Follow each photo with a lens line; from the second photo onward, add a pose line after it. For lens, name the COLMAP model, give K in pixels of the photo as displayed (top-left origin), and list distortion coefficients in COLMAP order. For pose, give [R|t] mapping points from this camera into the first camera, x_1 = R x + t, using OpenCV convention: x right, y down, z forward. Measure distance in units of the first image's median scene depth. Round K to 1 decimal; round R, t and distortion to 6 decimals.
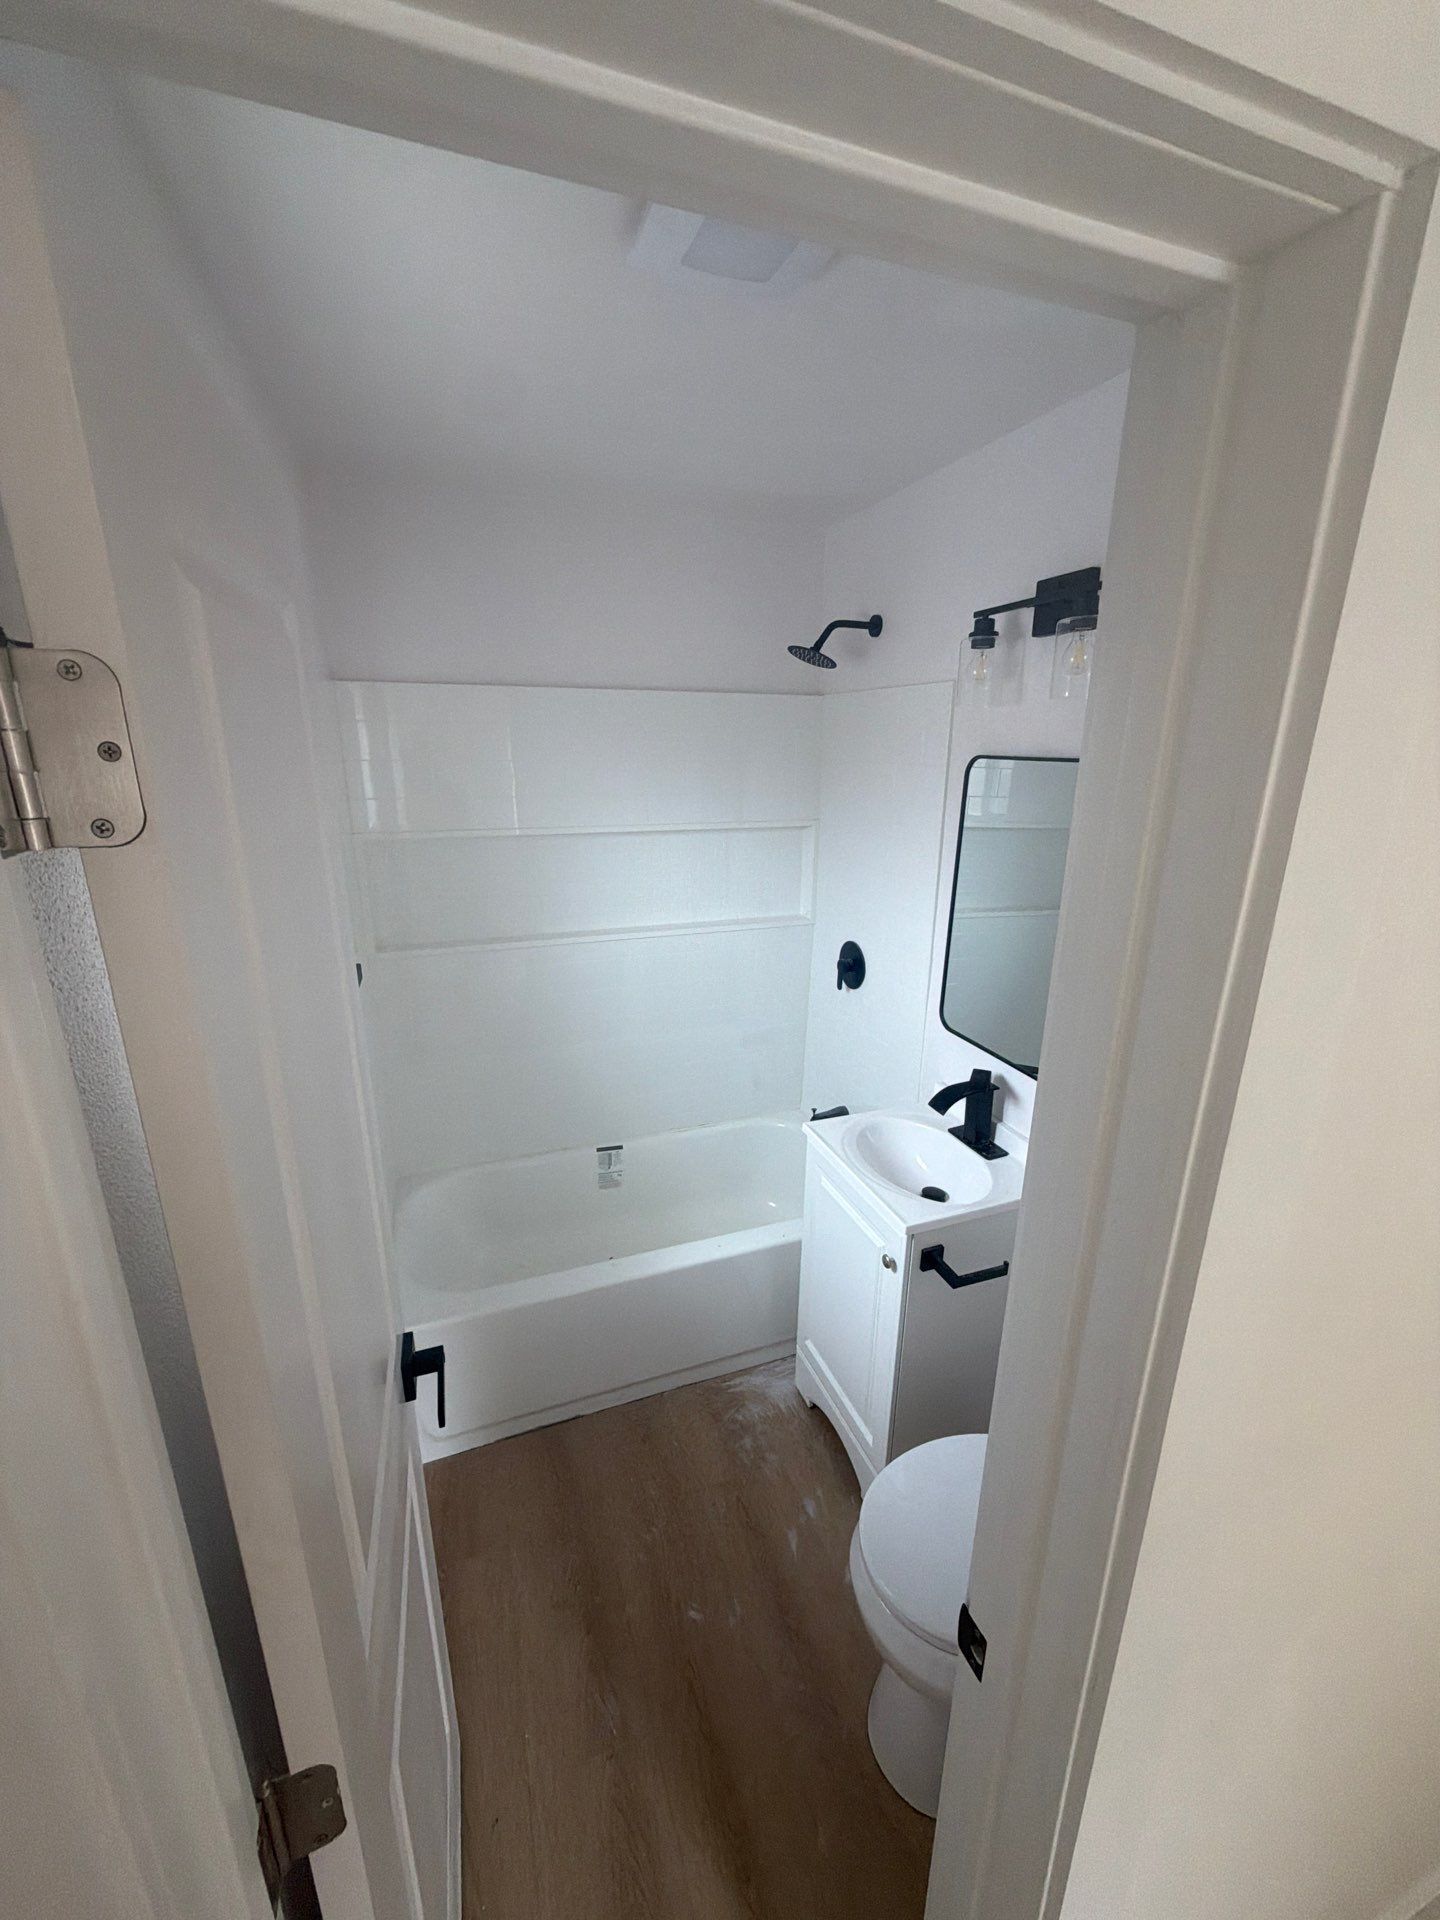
lens RADIAL K [[759.7, 0, 718.5], [0, 759.7, 964.3], [0, 0, 1]] dist [0.002647, 0.000477]
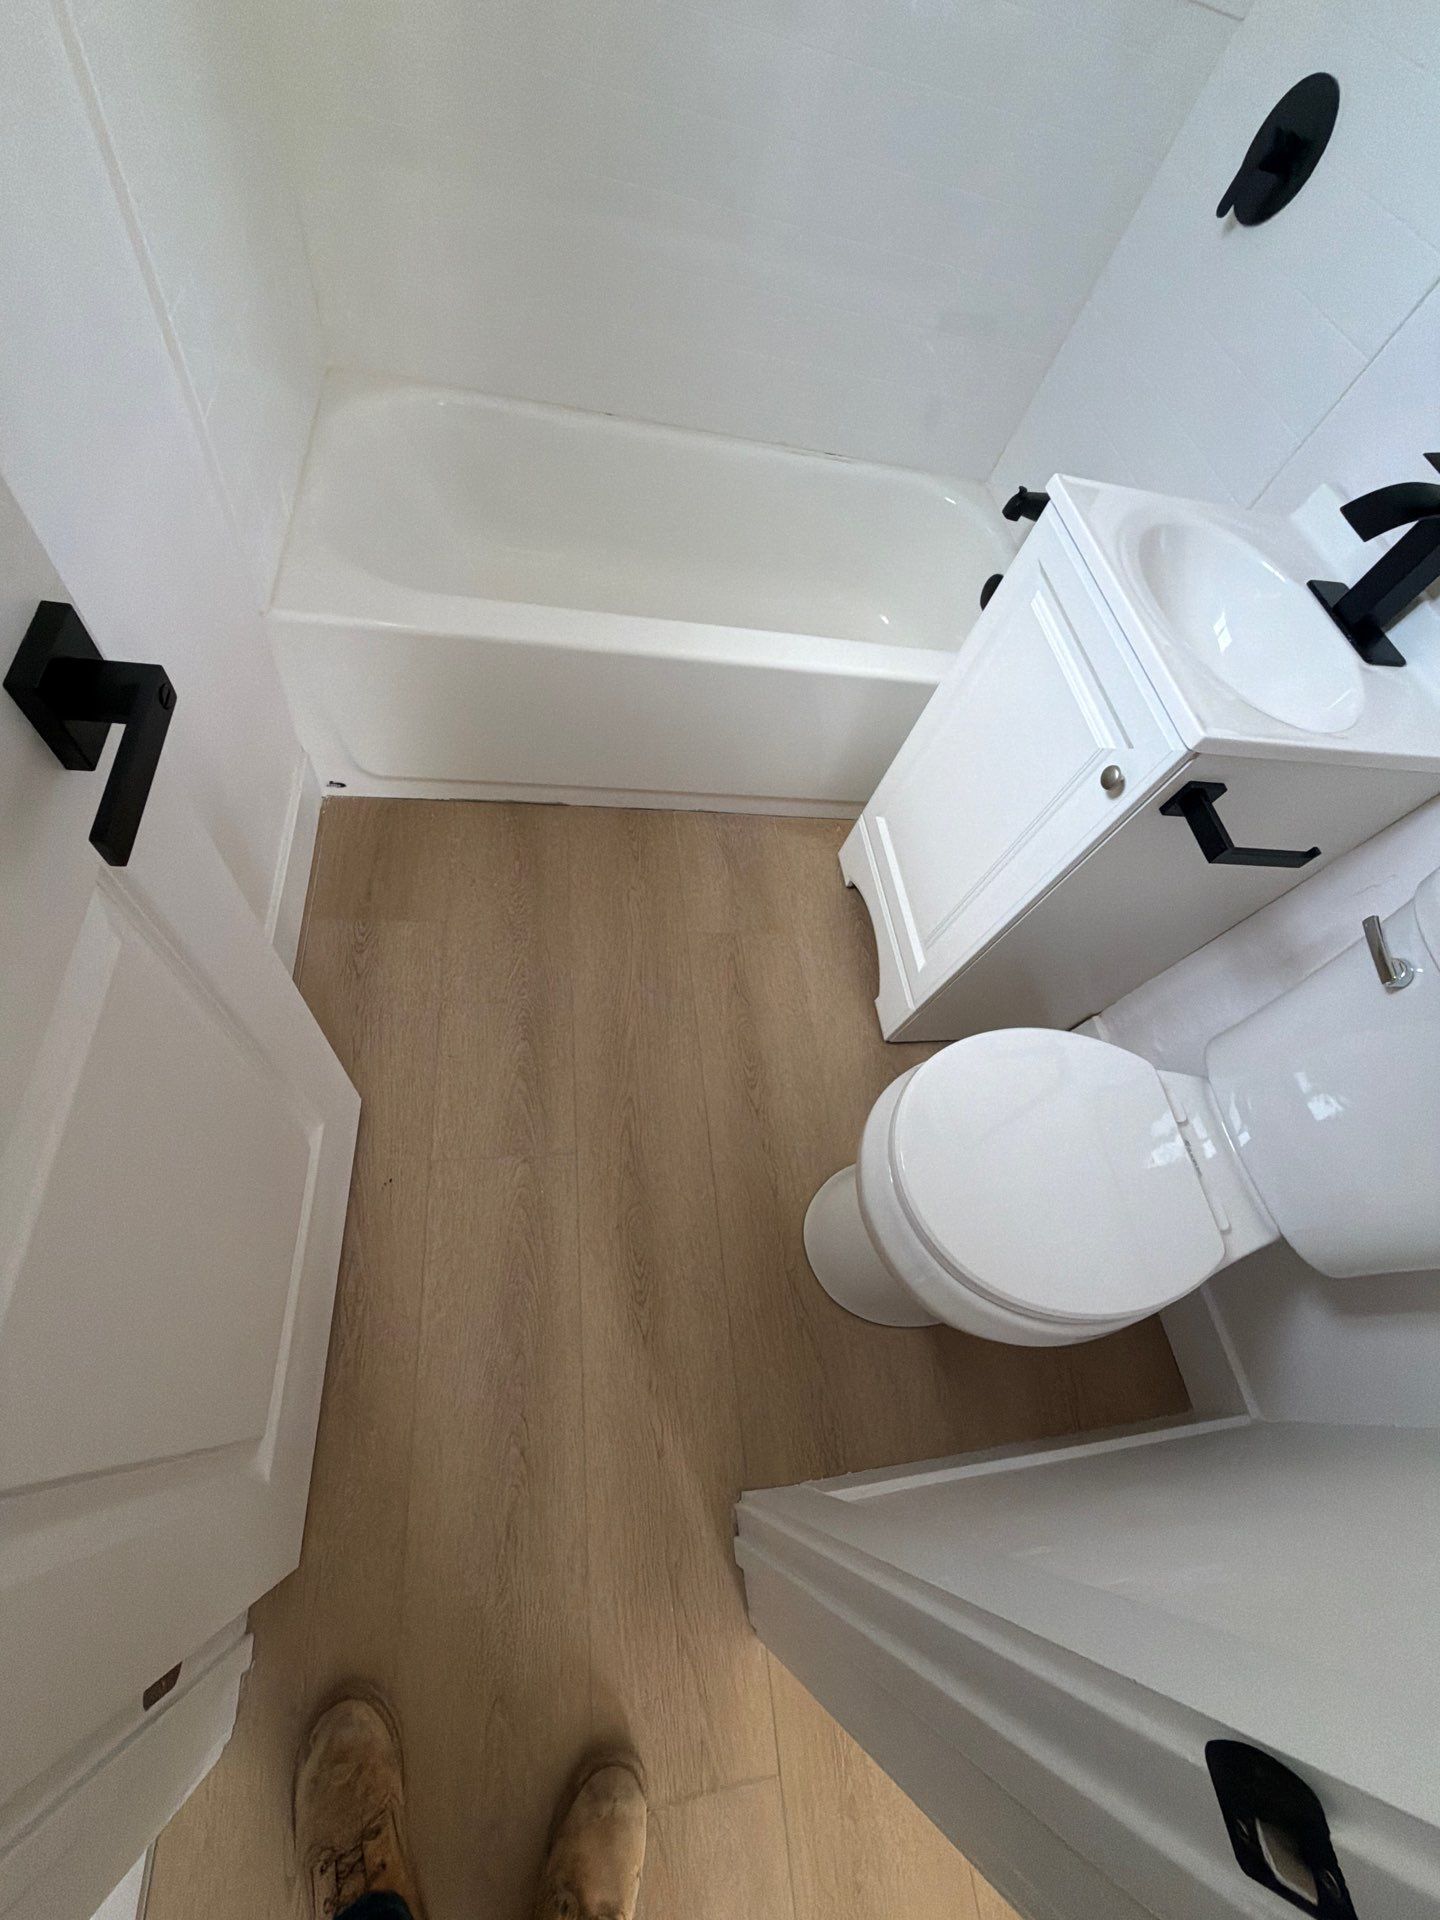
lens RADIAL K [[759.7, 0, 718.5], [0, 759.7, 964.3], [0, 0, 1]] dist [0.002647, 0.000477]
pose [[0.950349, 0.302867, 0.071471, -0.046547], [-0.270048, 0.688544, 0.673039, 0.171118], [0.154630, -0.658923, 0.736146, 0.413880]]
